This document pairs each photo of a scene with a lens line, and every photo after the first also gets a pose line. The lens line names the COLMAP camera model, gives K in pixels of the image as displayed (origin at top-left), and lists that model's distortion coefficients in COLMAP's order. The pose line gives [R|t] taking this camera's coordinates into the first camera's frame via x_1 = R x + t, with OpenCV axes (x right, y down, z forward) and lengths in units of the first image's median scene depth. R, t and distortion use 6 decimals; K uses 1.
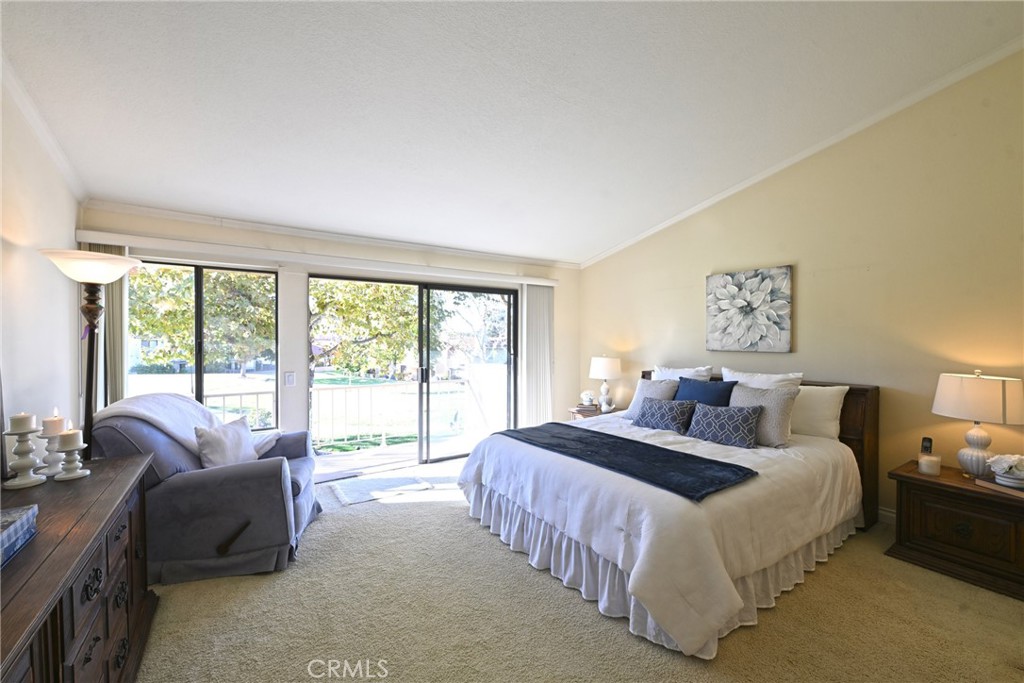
lens RADIAL K [[410.9, 0, 510.2], [0, 410.9, 341.5], [0, 0, 1]] dist [0.000848, -0.000065]
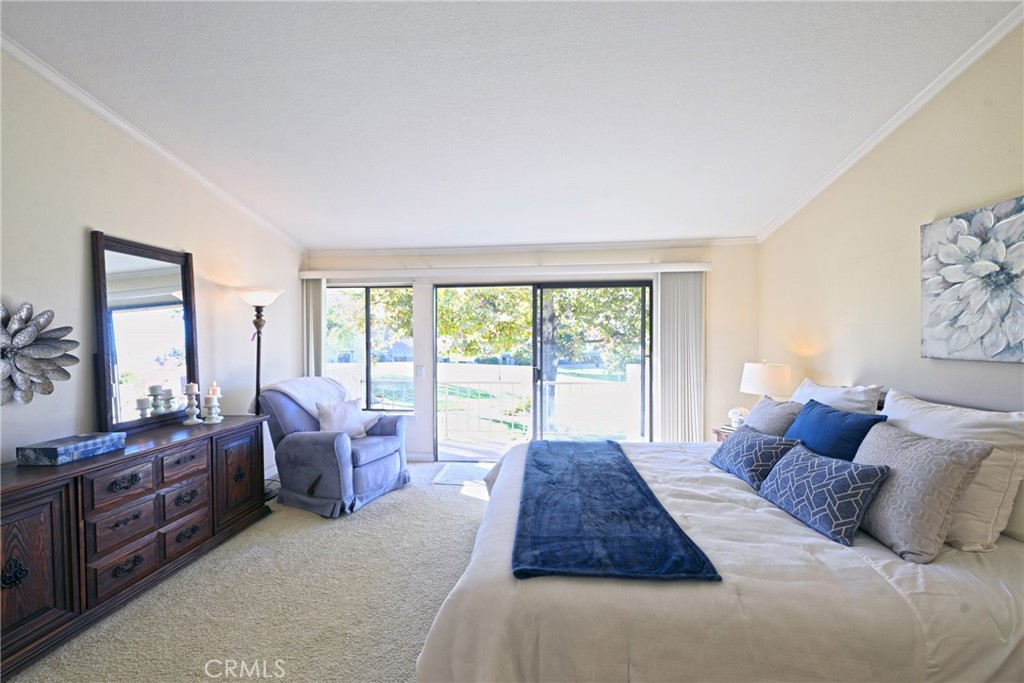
lens RADIAL K [[410.9, 0, 538.3], [0, 410.9, 337.7], [0, 0, 1]] dist [0.000848, -0.000065]
pose [[0.770430, -0.004532, -0.637508, 0.460950], [0.001044, 0.999982, -0.005846, -0.003252], [0.637524, 0.003839, 0.770421, 0.245821]]
